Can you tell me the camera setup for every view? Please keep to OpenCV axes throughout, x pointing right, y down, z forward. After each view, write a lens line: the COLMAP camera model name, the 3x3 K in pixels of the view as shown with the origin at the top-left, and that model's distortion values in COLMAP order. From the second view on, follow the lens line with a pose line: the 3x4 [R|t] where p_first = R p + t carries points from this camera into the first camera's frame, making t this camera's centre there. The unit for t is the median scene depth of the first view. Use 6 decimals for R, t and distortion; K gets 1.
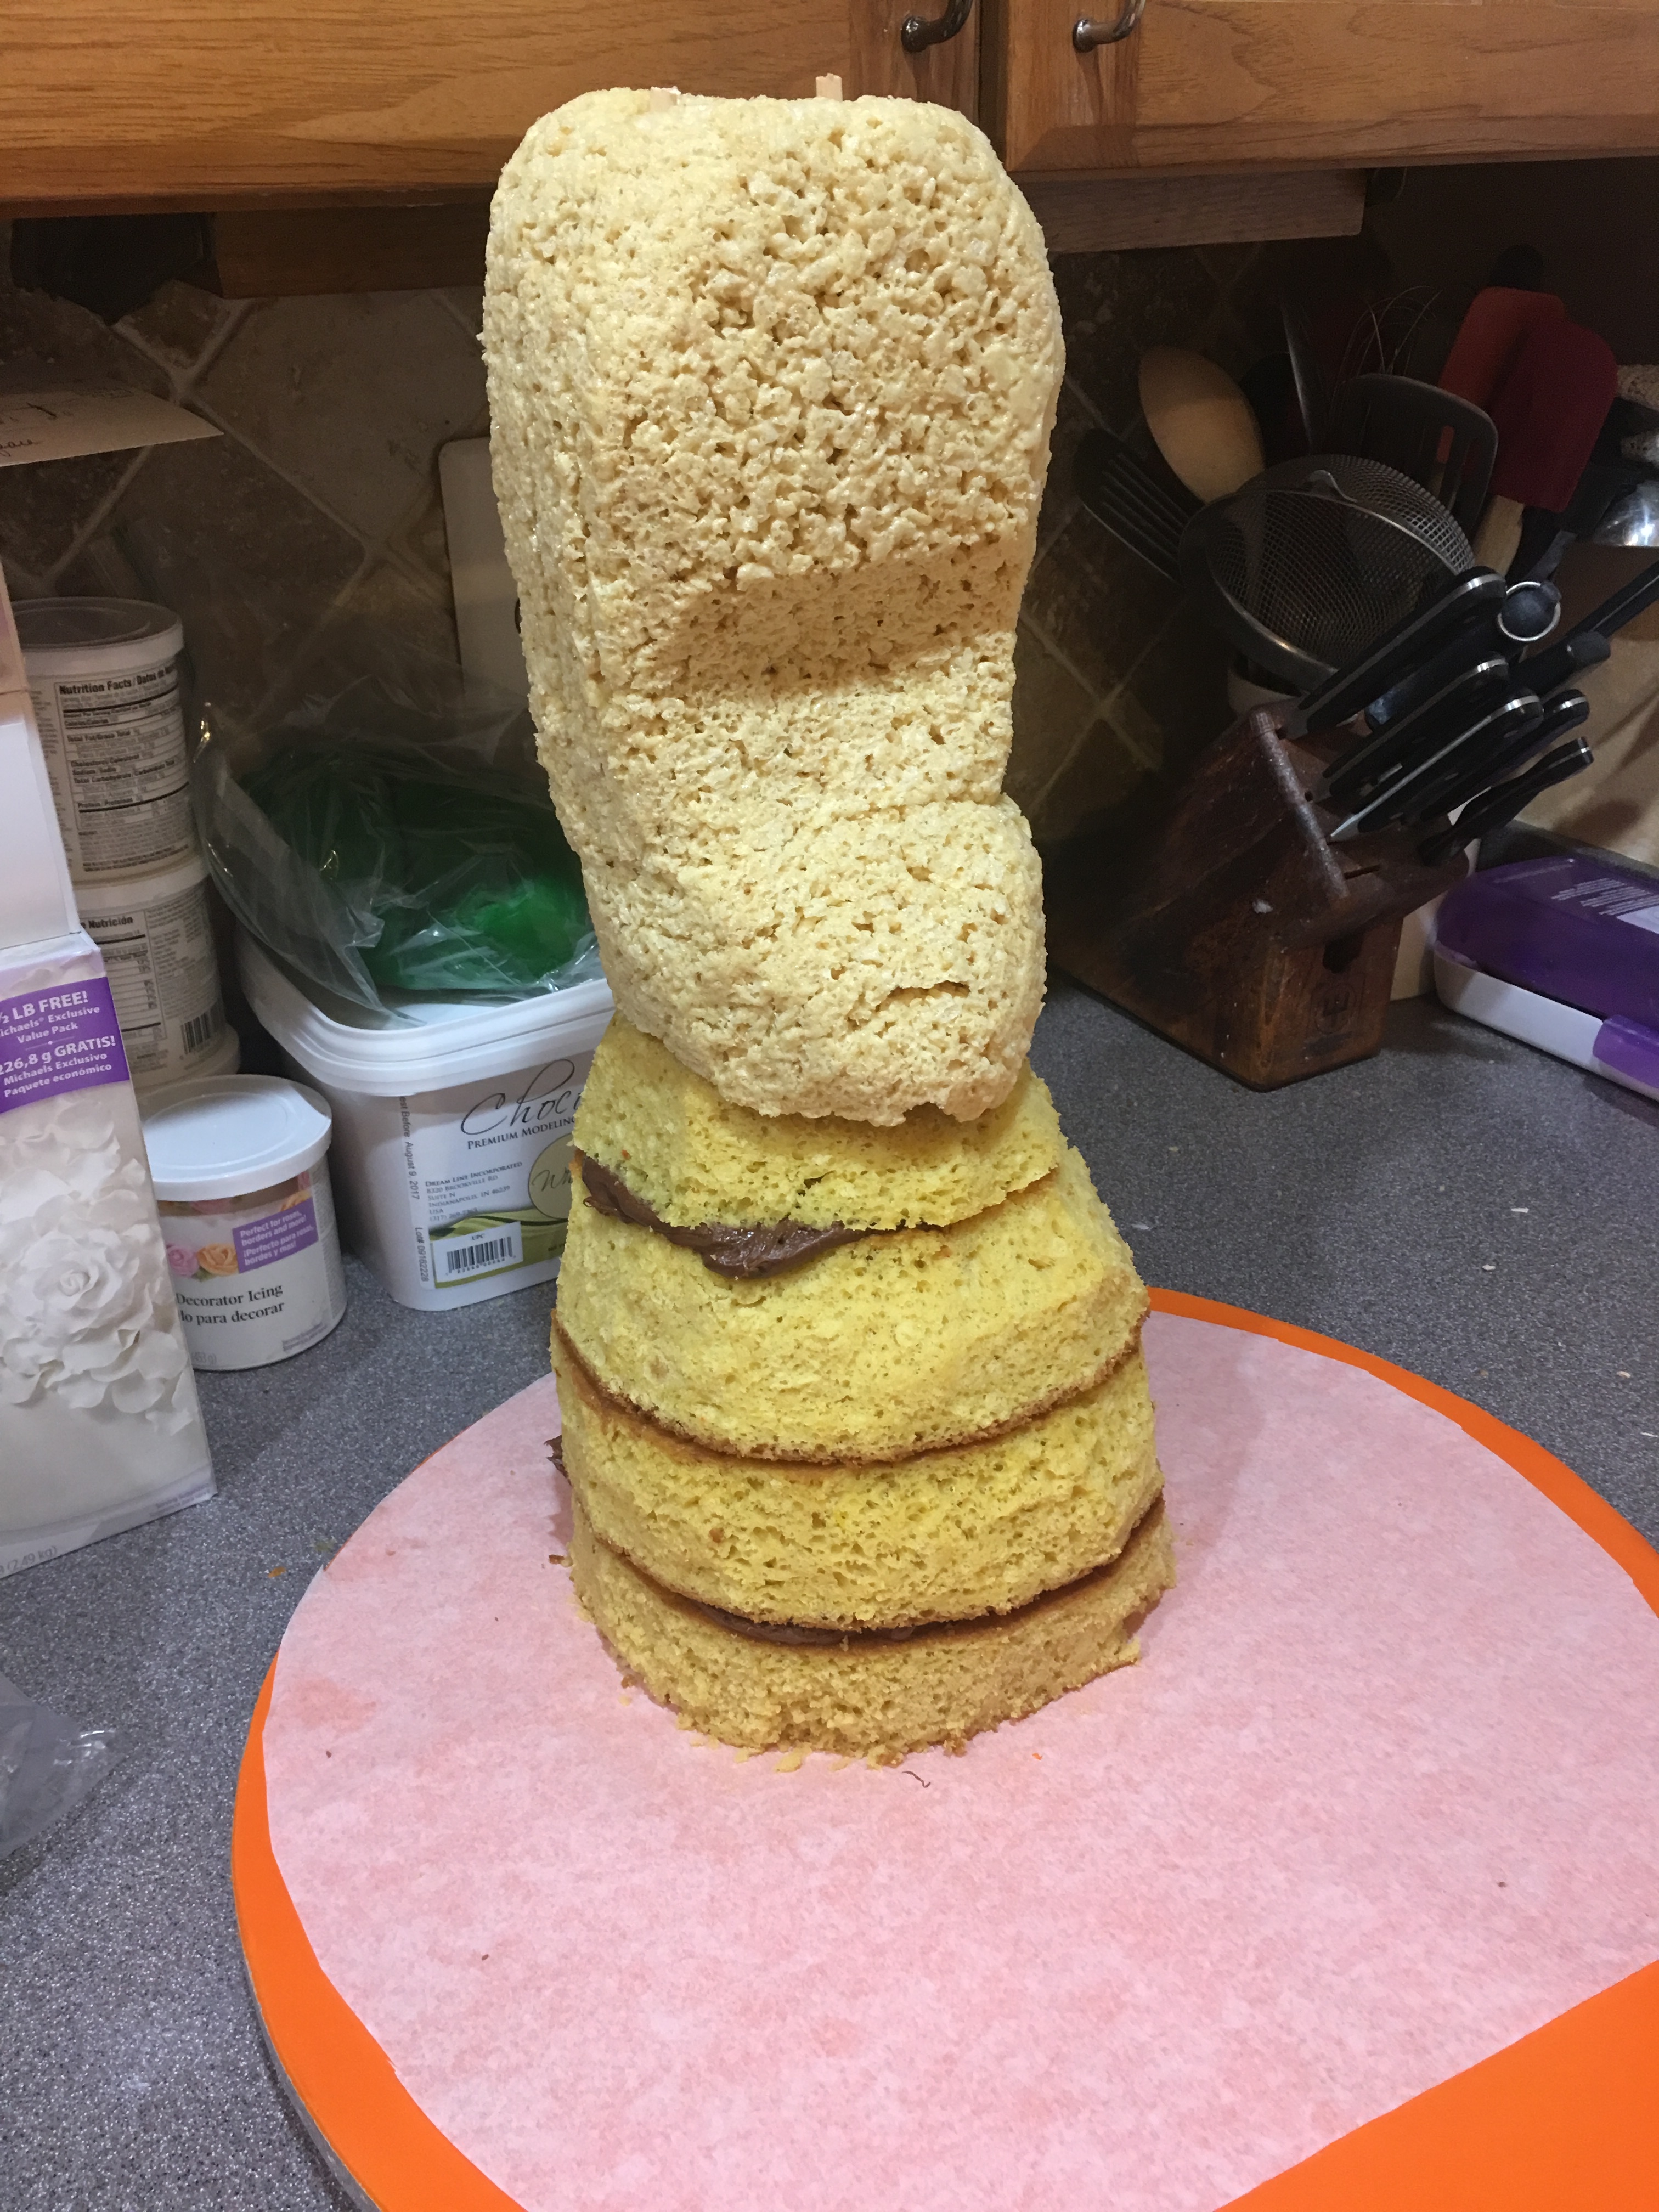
lens RADIAL K [[1889.5, 0, 841.8], [0, 1889.5, 1090.1], [0, 0, 1]] dist [0.084406, -0.130989]
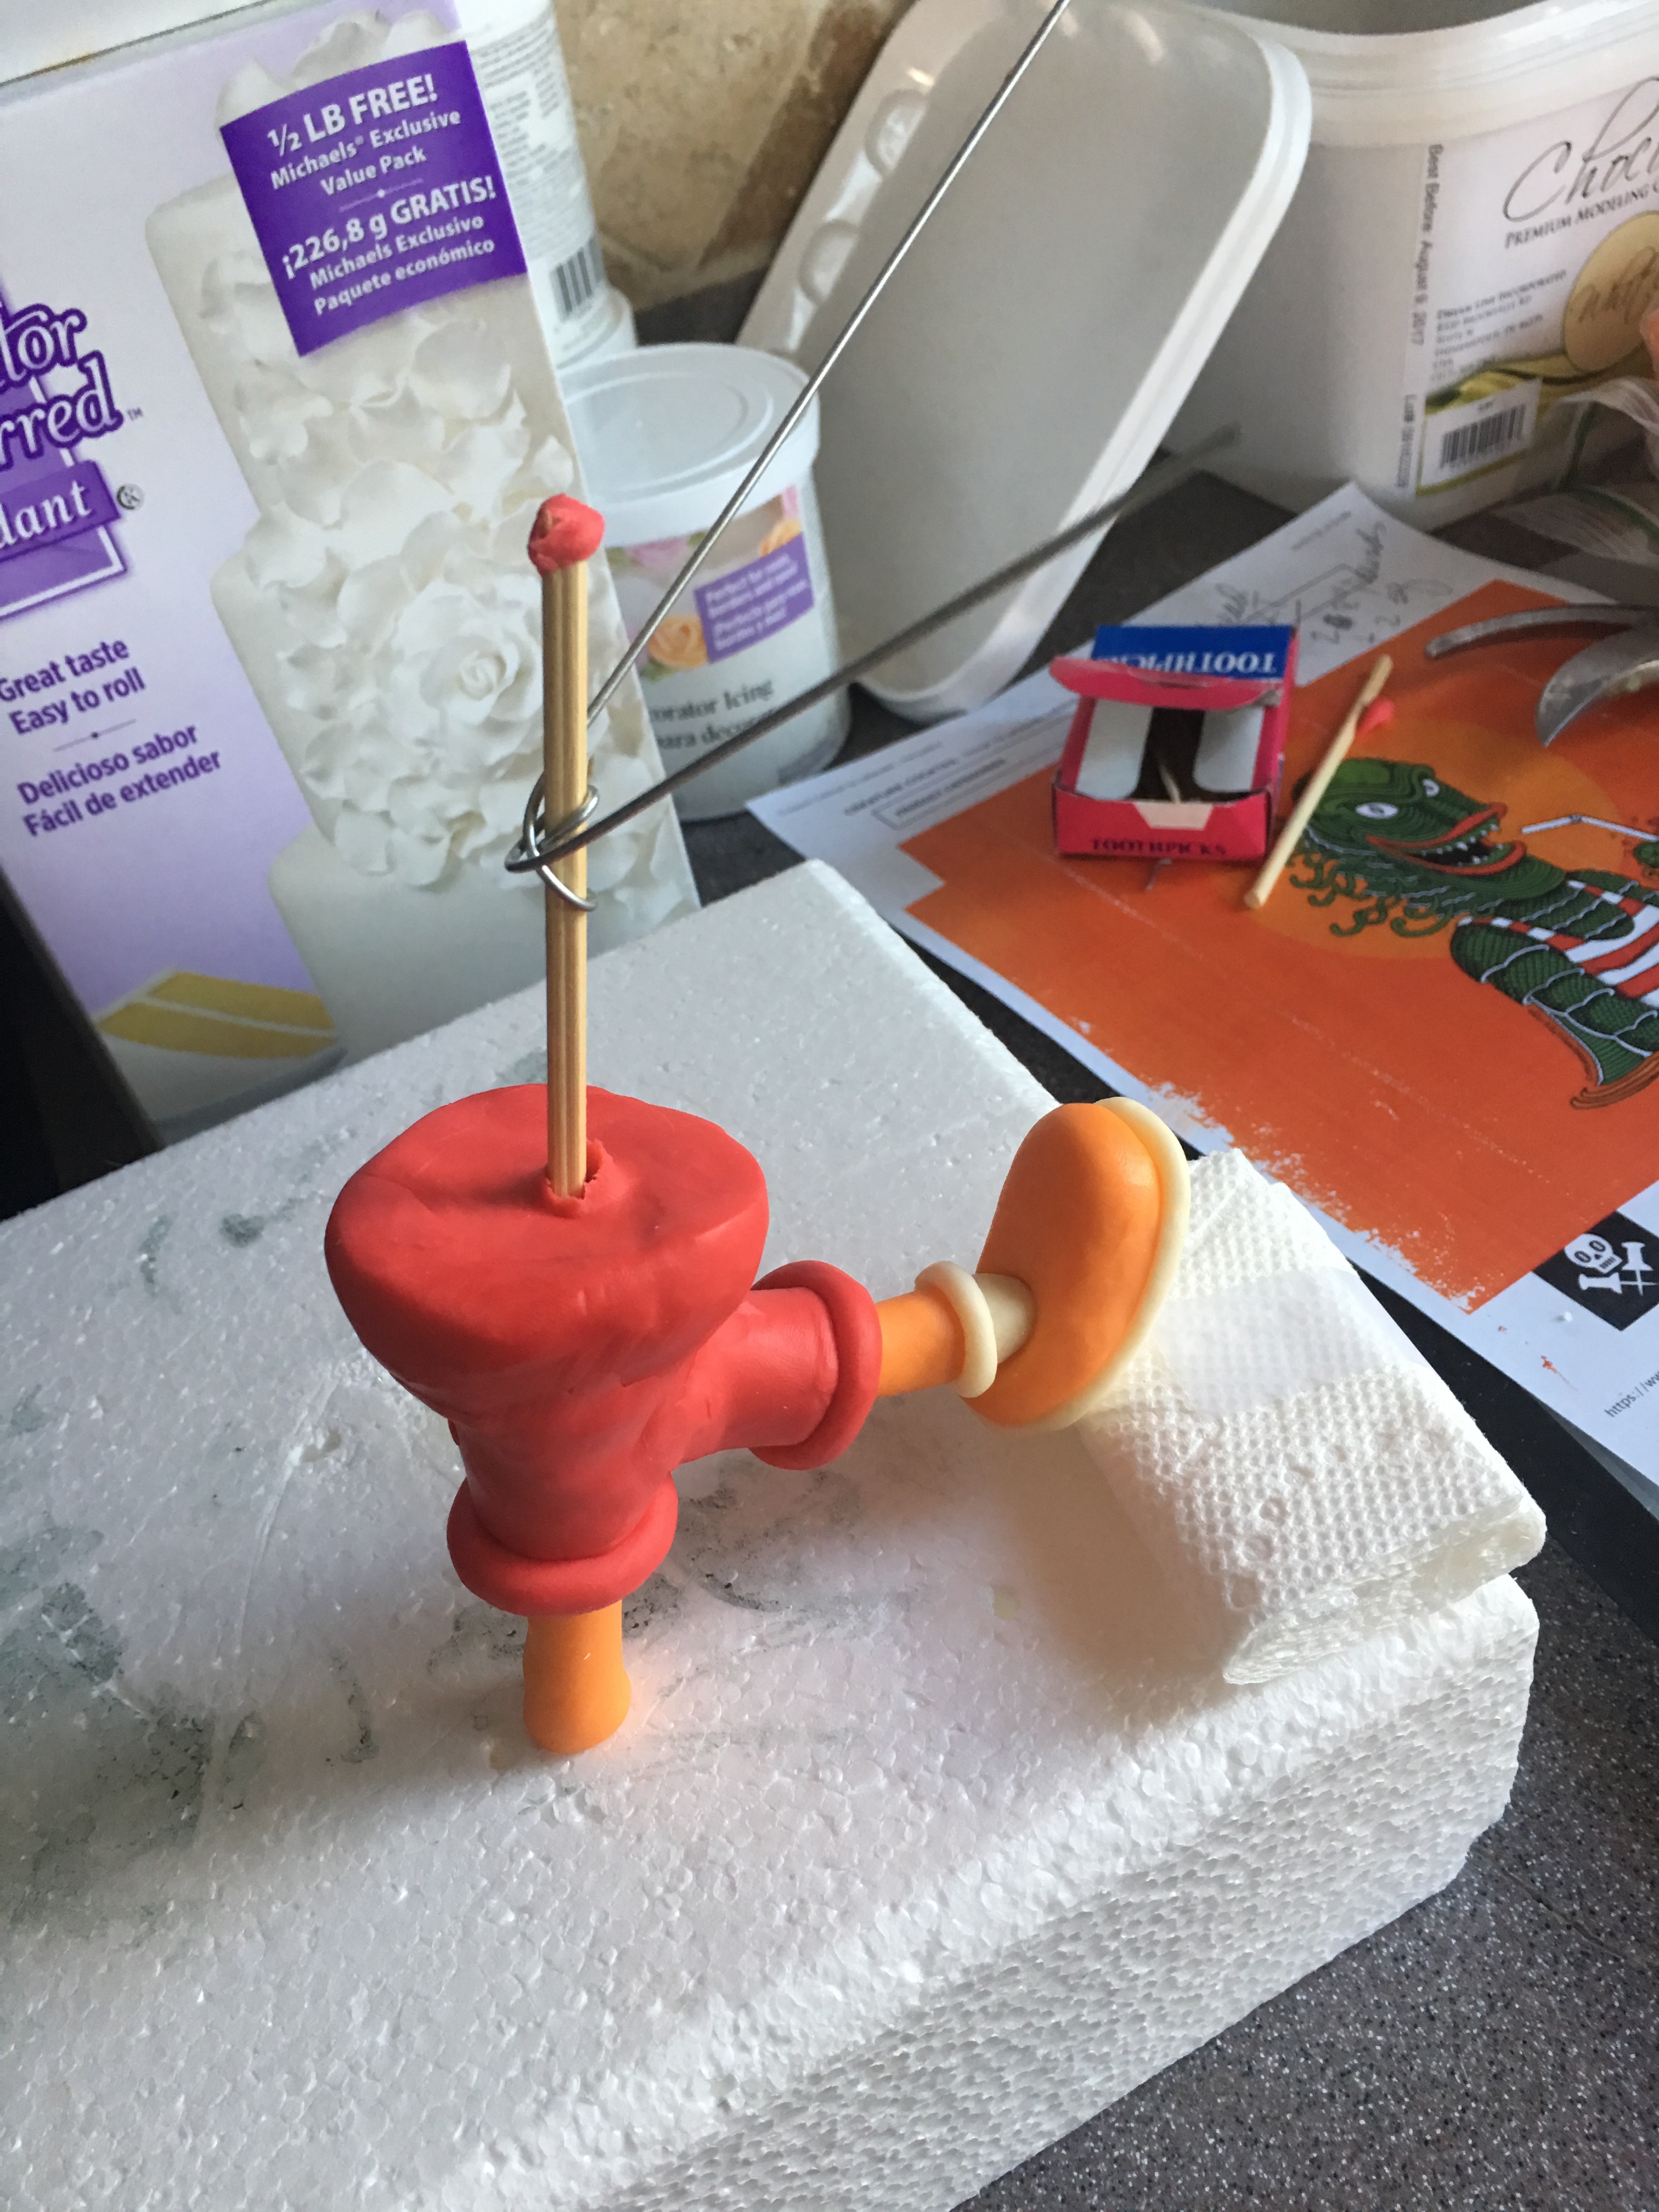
lens RADIAL K [[1889.5, 0, 841.8], [0, 1889.5, 1090.1], [0, 0, 1]] dist [0.084406, -0.130989]
pose [[0.986792, -0.046773, -0.155094, -0.203656], [0.088825, 0.956876, 0.276584, 0.069215], [0.135469, -0.286707, 0.948392, 0.417273]]
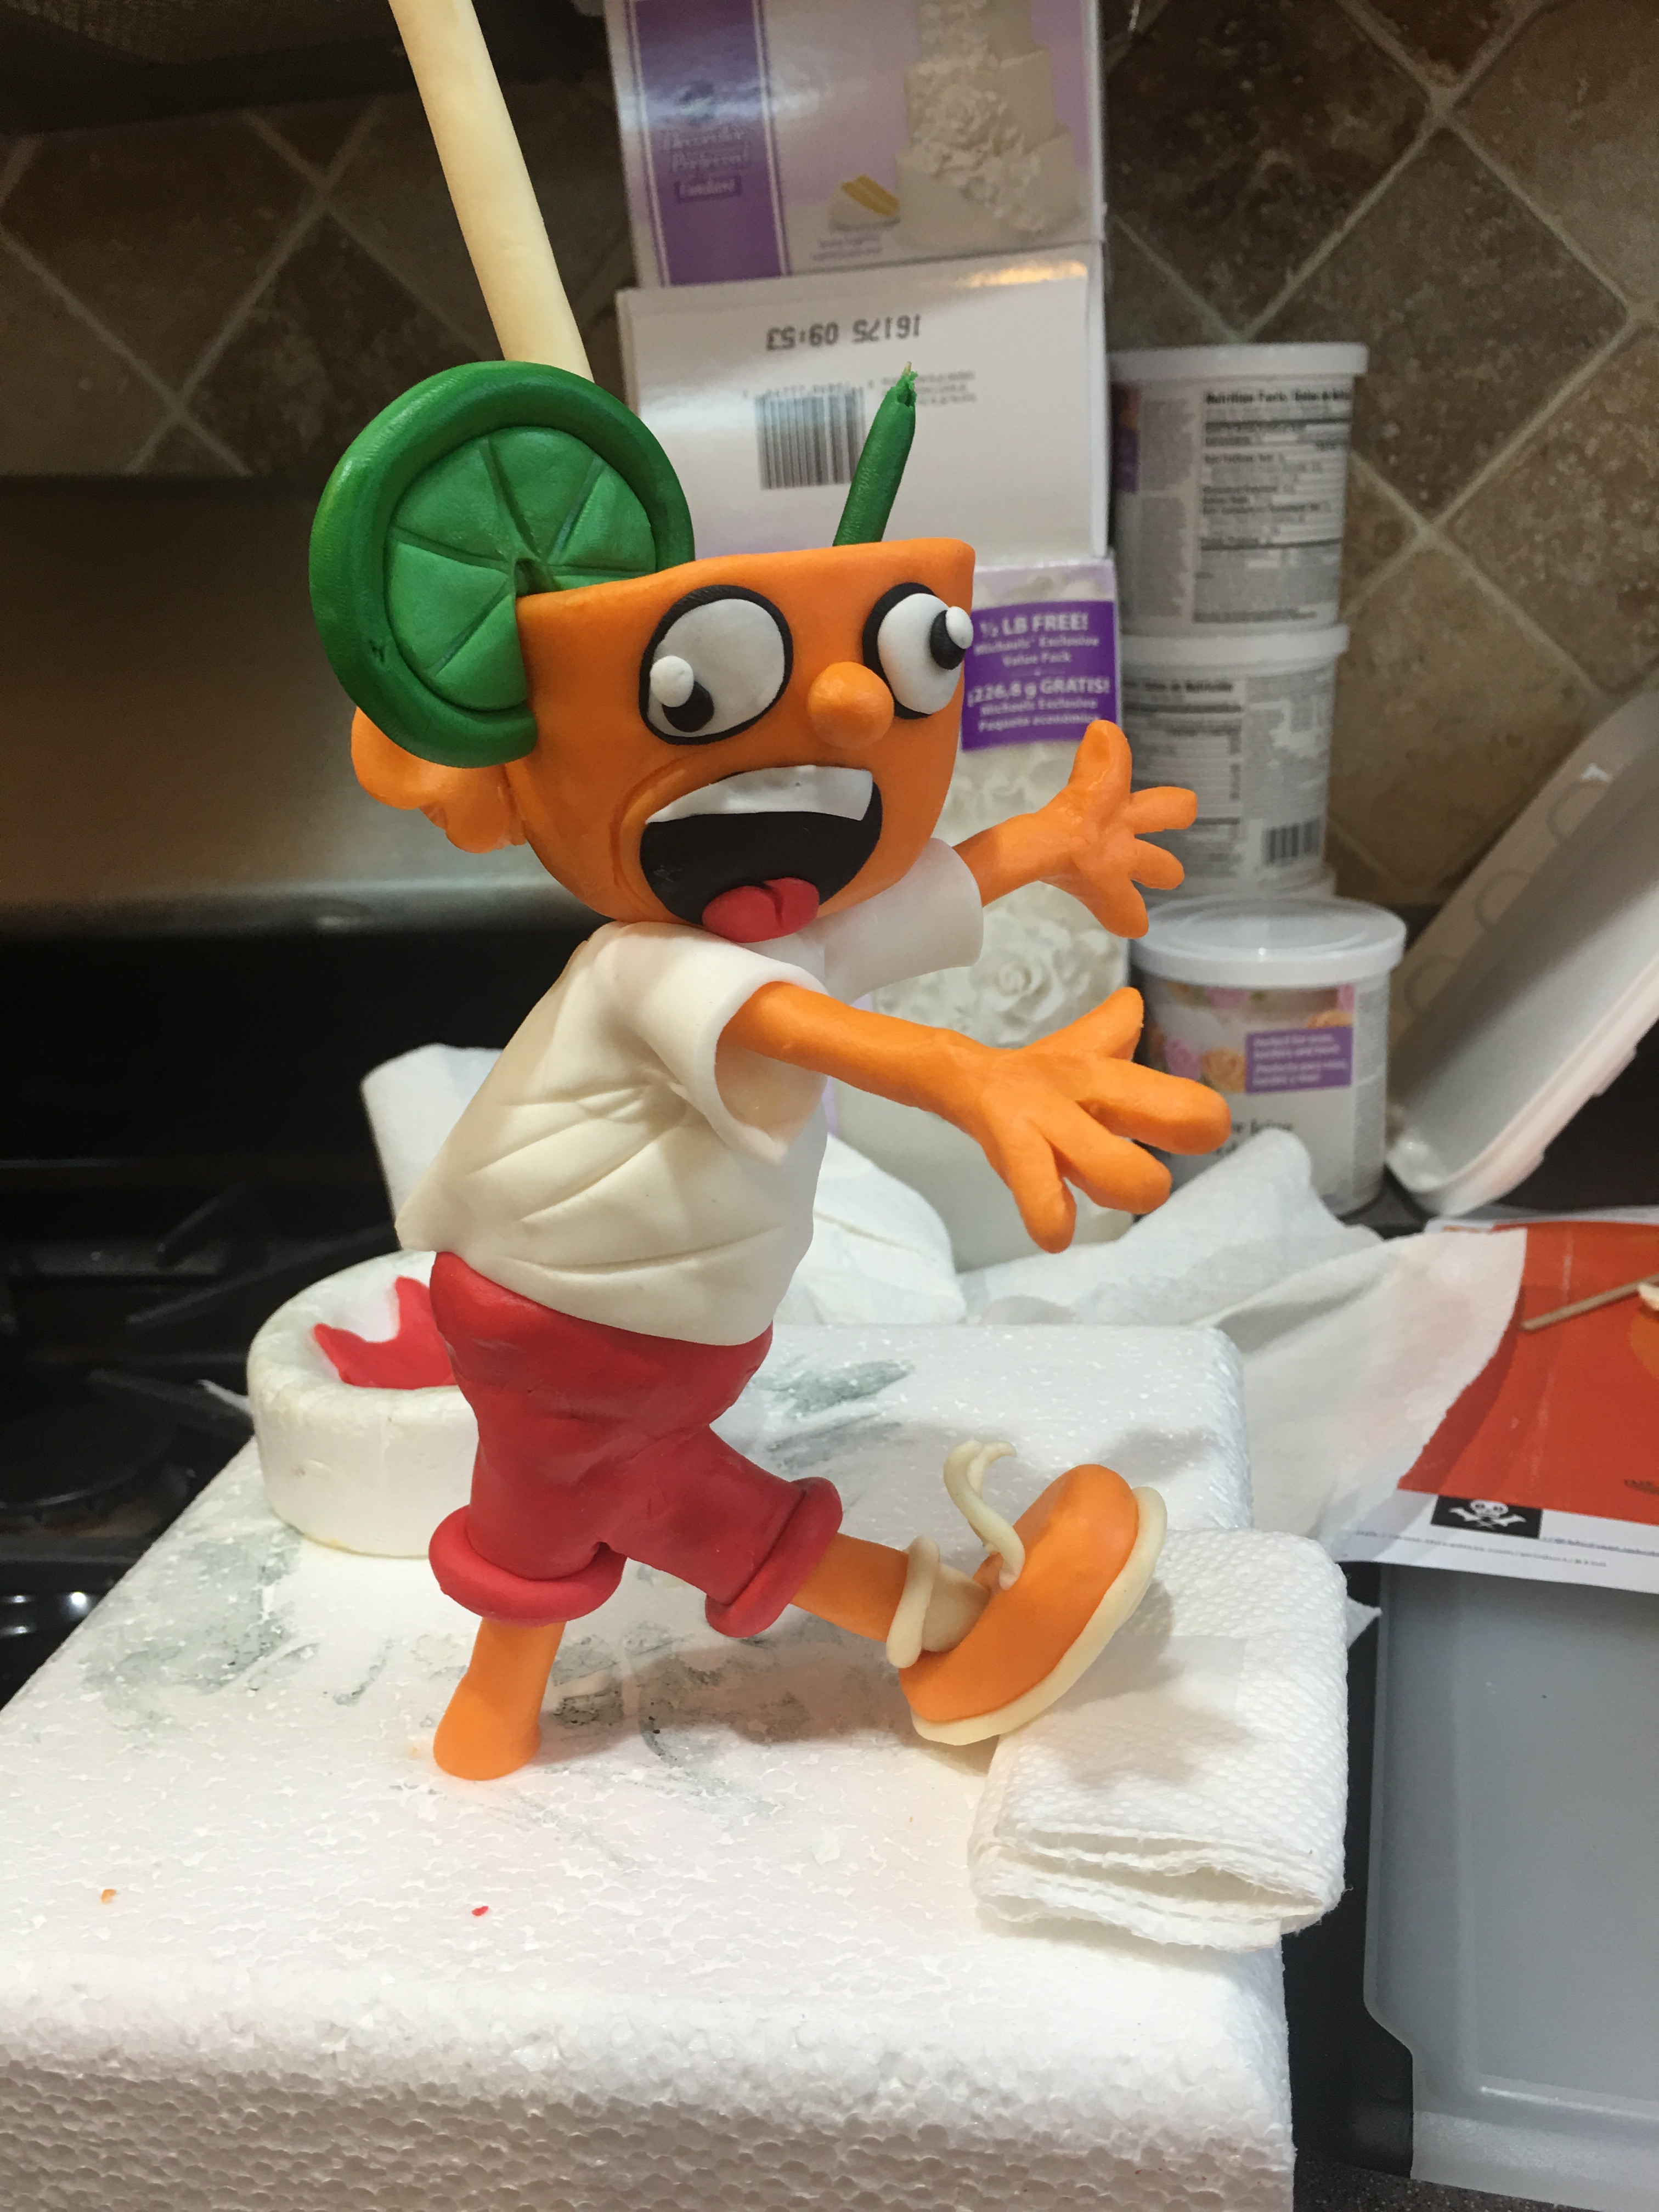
lens RADIAL K [[1889.5, 0, 841.8], [0, 1889.5, 1090.1], [0, 0, 1]] dist [0.084406, -0.130989]
pose [[0.761429, 0.162604, -0.627523, 0.075742], [-0.245557, 0.968239, -0.047066, 0.199853], [0.599939, 0.189930, 0.777174, 0.295843]]
